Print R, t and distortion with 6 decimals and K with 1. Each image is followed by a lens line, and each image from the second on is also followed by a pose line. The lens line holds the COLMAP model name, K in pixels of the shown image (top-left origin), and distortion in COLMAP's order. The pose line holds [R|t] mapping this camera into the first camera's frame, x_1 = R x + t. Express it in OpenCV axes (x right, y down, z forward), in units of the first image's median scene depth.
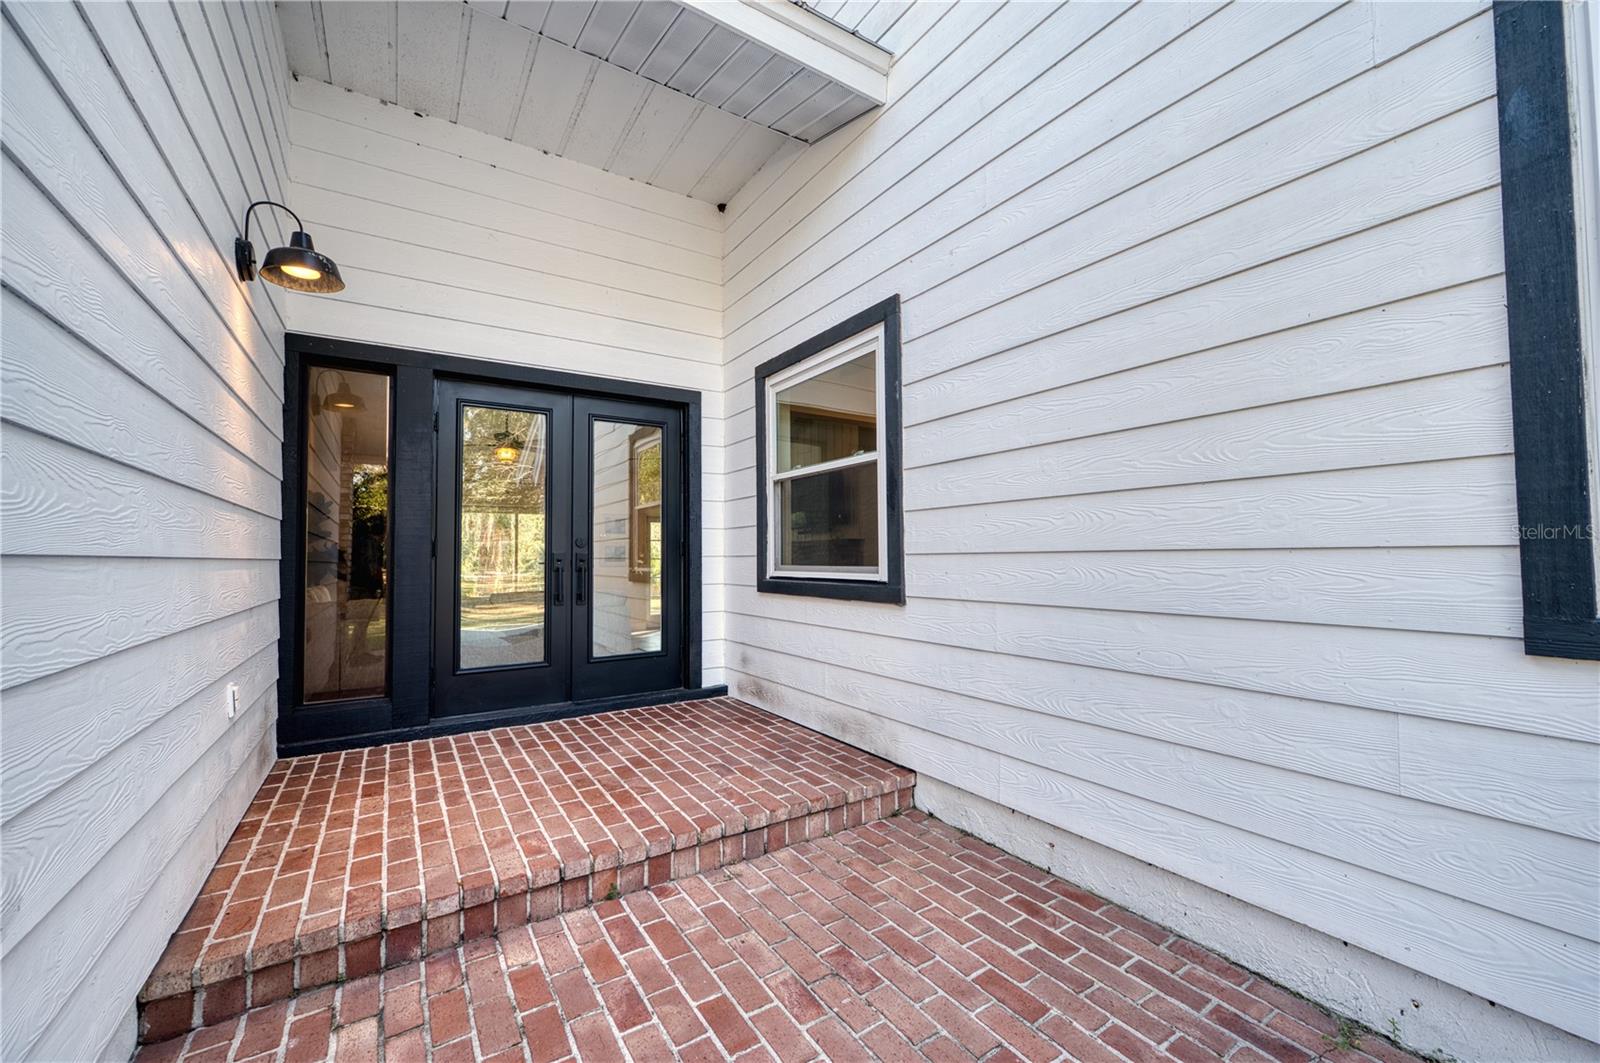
lens RADIAL K [[623.5, 0, 796.6], [0, 623.5, 531.0], [0, 0, 1]] dist [0.001341, 0.000819]
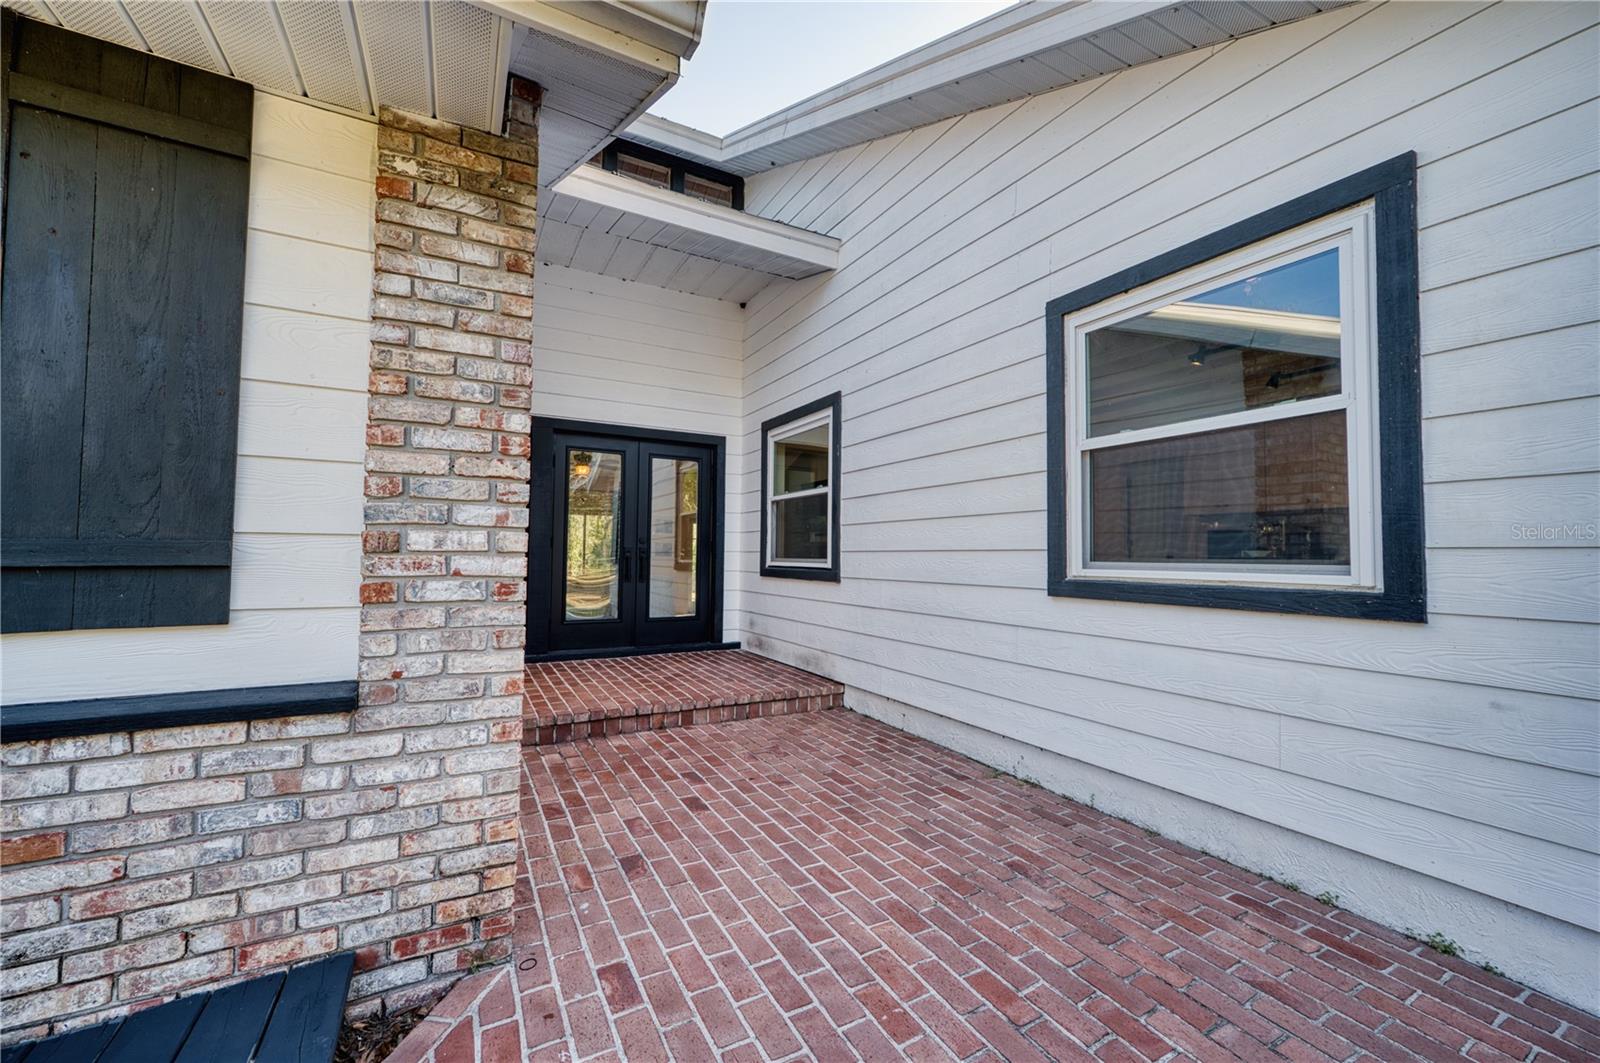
lens RADIAL K [[623.5, 0, 799.5], [0, 623.5, 533.8], [0, 0, 1]] dist [0.001341, 0.000819]
pose [[0.997574, 0.017327, -0.067419, 0.170037], [-0.017019, 0.999842, 0.005145, -0.014997], [0.067497, -0.003985, 0.997712, -0.613181]]
